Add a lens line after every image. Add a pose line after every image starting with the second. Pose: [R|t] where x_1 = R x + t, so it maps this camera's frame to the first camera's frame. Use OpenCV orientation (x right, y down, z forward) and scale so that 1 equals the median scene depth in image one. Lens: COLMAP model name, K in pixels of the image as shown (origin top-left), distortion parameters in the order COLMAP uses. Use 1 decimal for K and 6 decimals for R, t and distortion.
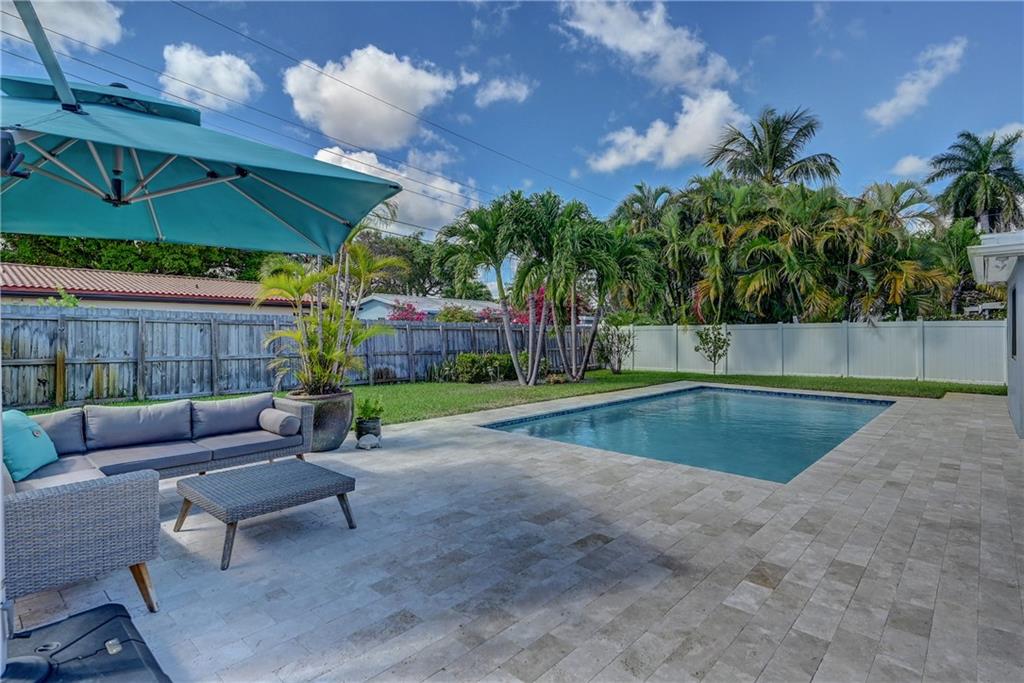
lens RADIAL K [[509.3, 0, 495.6], [0, 509.3, 337.2], [0, 0, 1]] dist [-0.010103, -0.000239]
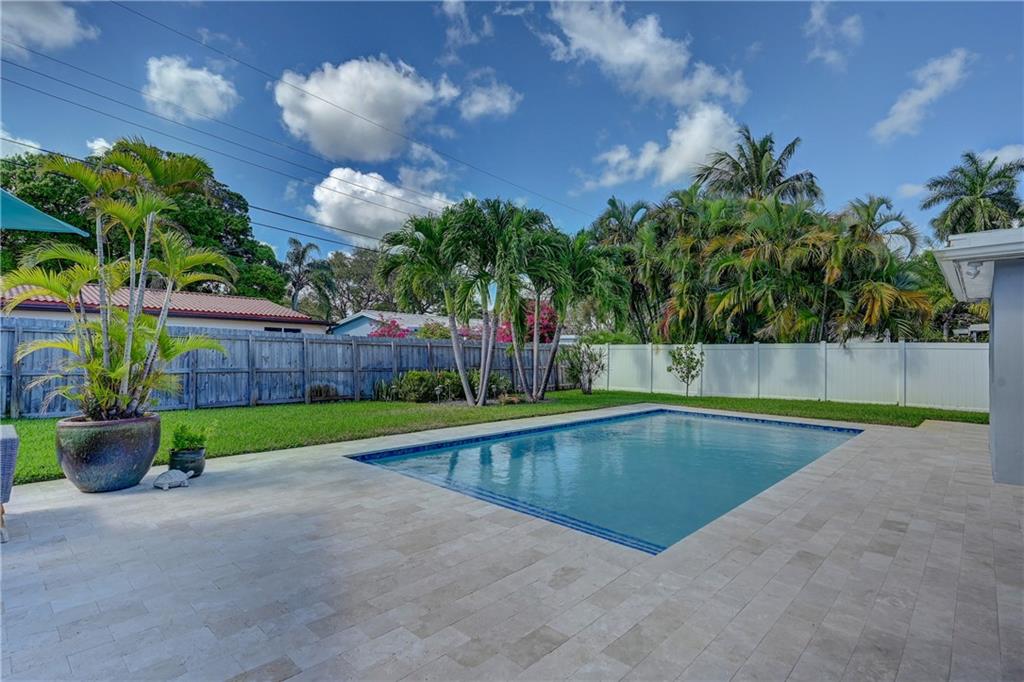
lens RADIAL K [[487.2, 0, 508.0], [0, 487.2, 356.6], [0, 0, 1]] dist [-0.003017, -0.000638]
pose [[0.999919, 0.012343, -0.003085, 0.111167], [-0.012336, 0.999921, 0.002510, 0.001010], [0.003116, -0.002472, 0.999992, 0.092274]]
